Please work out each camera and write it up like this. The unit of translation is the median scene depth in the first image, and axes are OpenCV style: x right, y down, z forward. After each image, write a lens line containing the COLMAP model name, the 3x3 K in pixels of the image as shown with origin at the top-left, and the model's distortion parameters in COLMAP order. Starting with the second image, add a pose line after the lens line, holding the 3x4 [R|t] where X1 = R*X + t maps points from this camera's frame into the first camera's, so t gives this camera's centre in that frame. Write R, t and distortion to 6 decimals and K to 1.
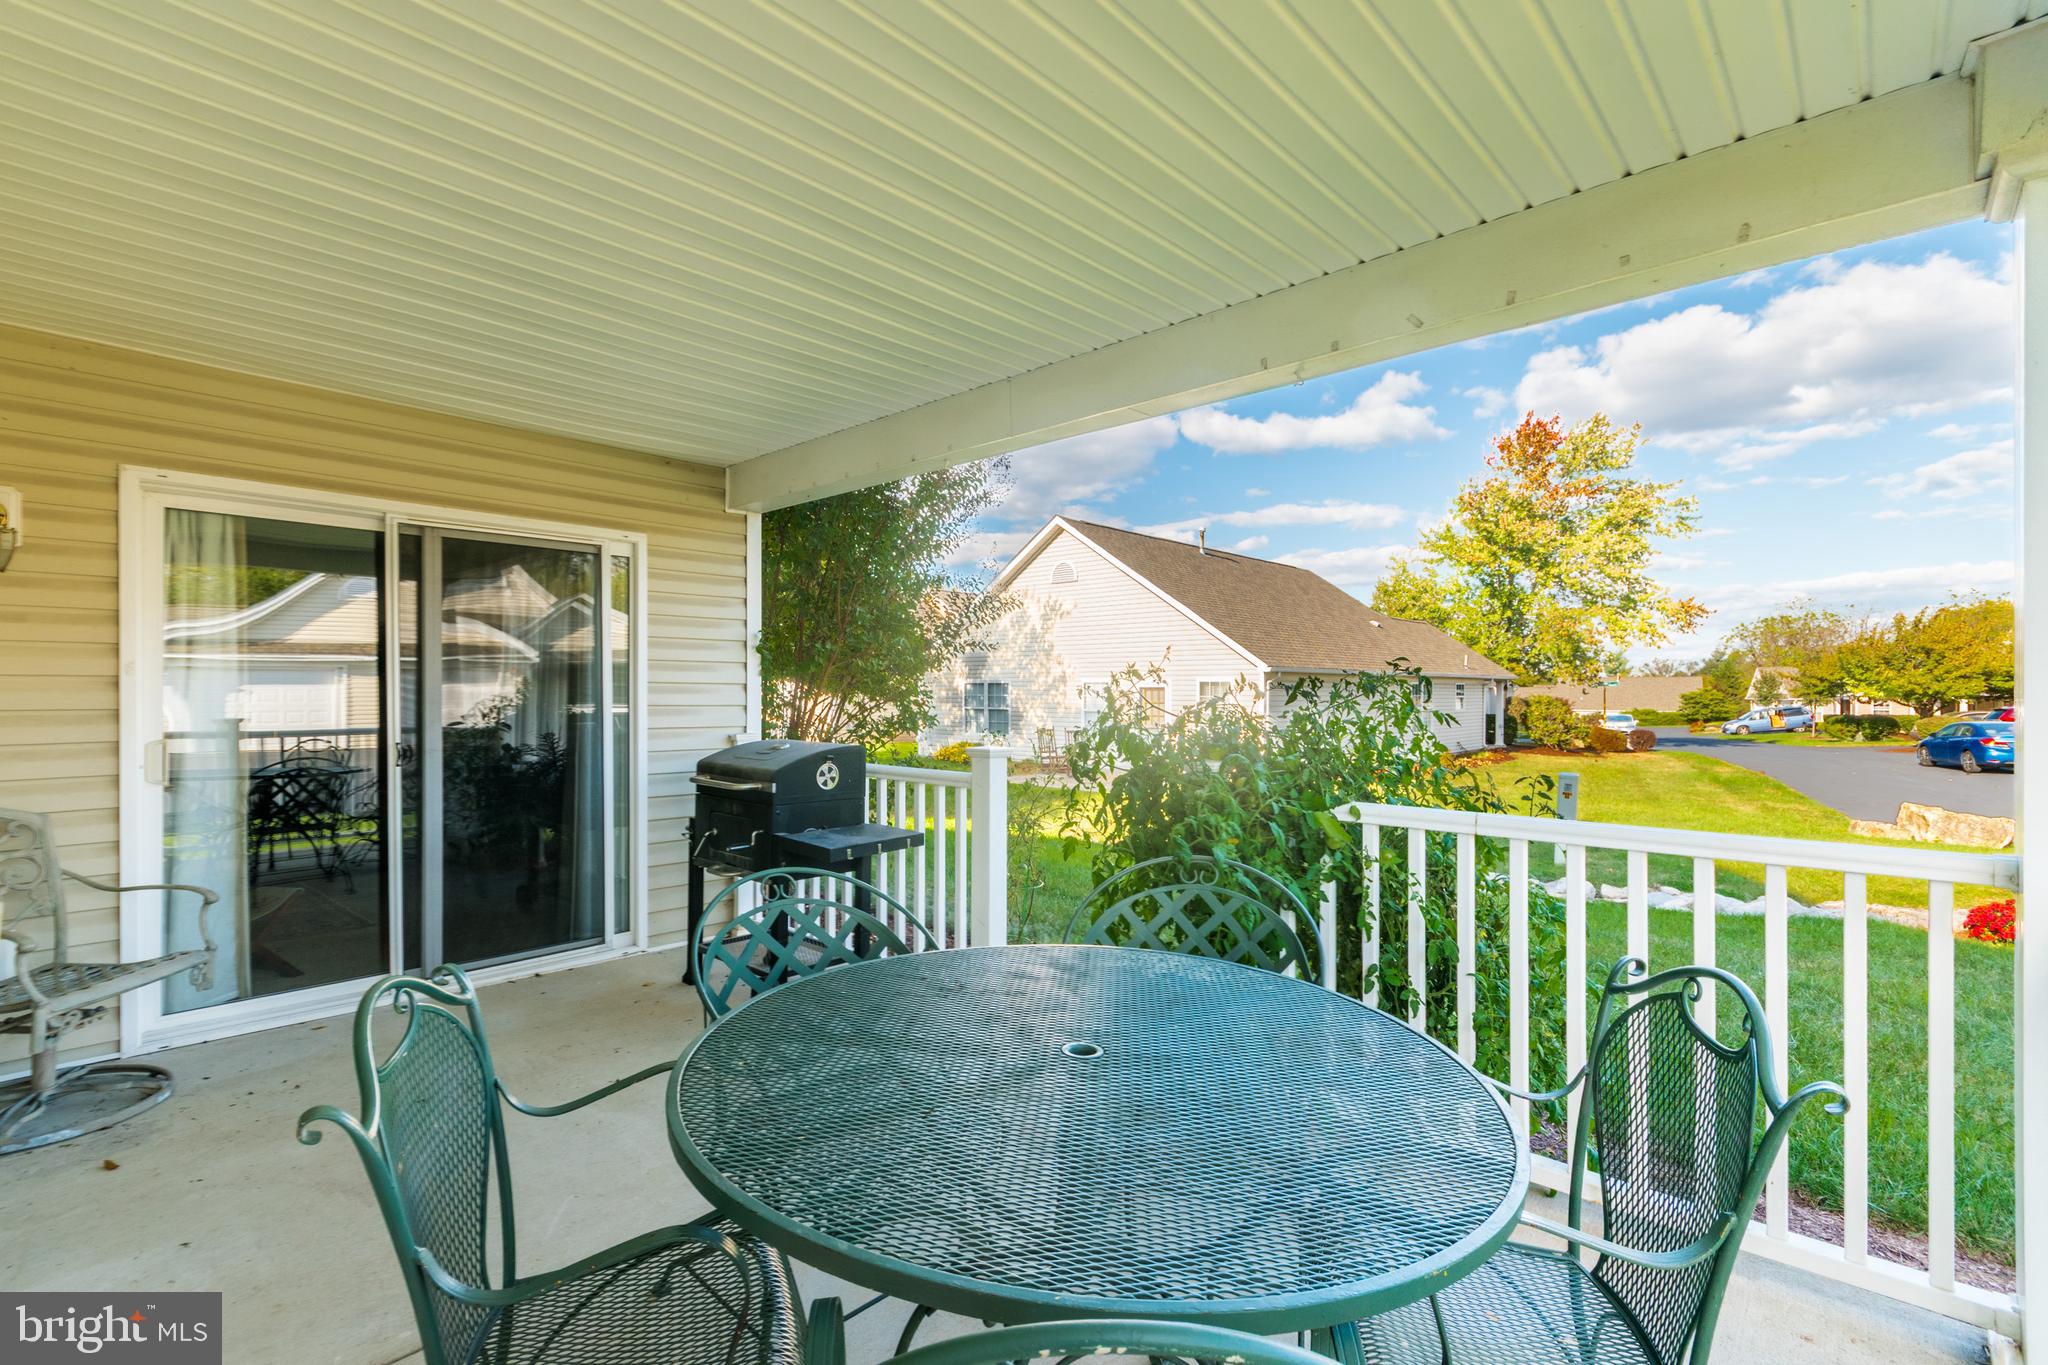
lens RADIAL K [[914.1, 0, 1024.0], [0, 914.1, 682.5], [0, 0, 1]] dist [0.000824, 0.000160]
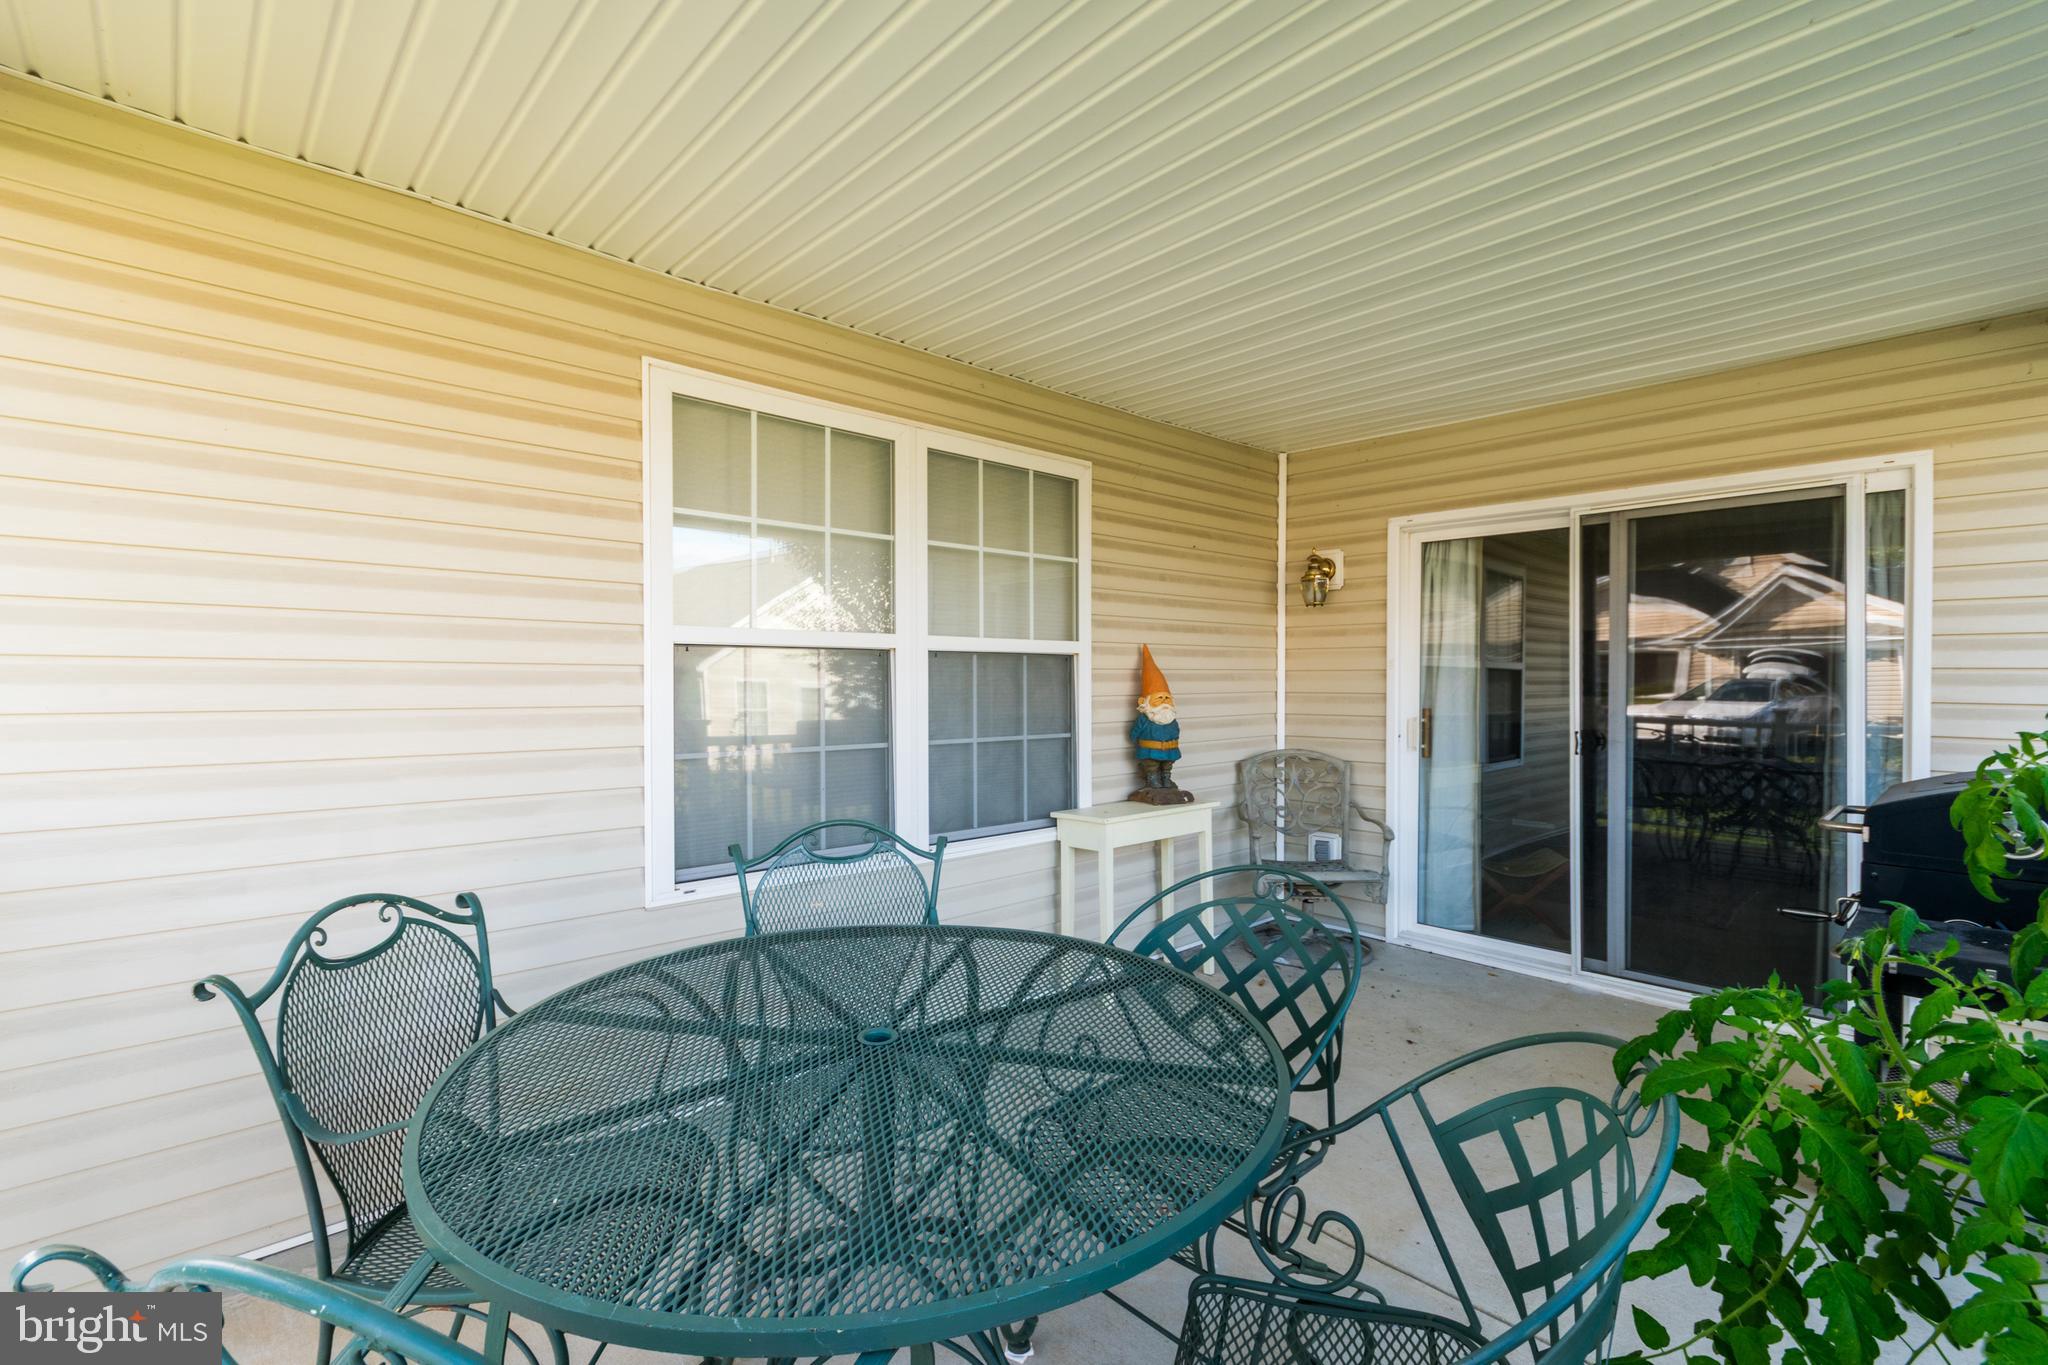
lens RADIAL K [[914.1, 0, 1024.0], [0, 914.1, 682.5], [0, 0, 1]] dist [0.000824, 0.000160]
pose [[-0.079176, 0.002292, -0.996858, 0.402577], [0.007206, 0.999973, 0.001727, 0.004997], [0.996835, -0.007046, -0.079191, 0.491937]]
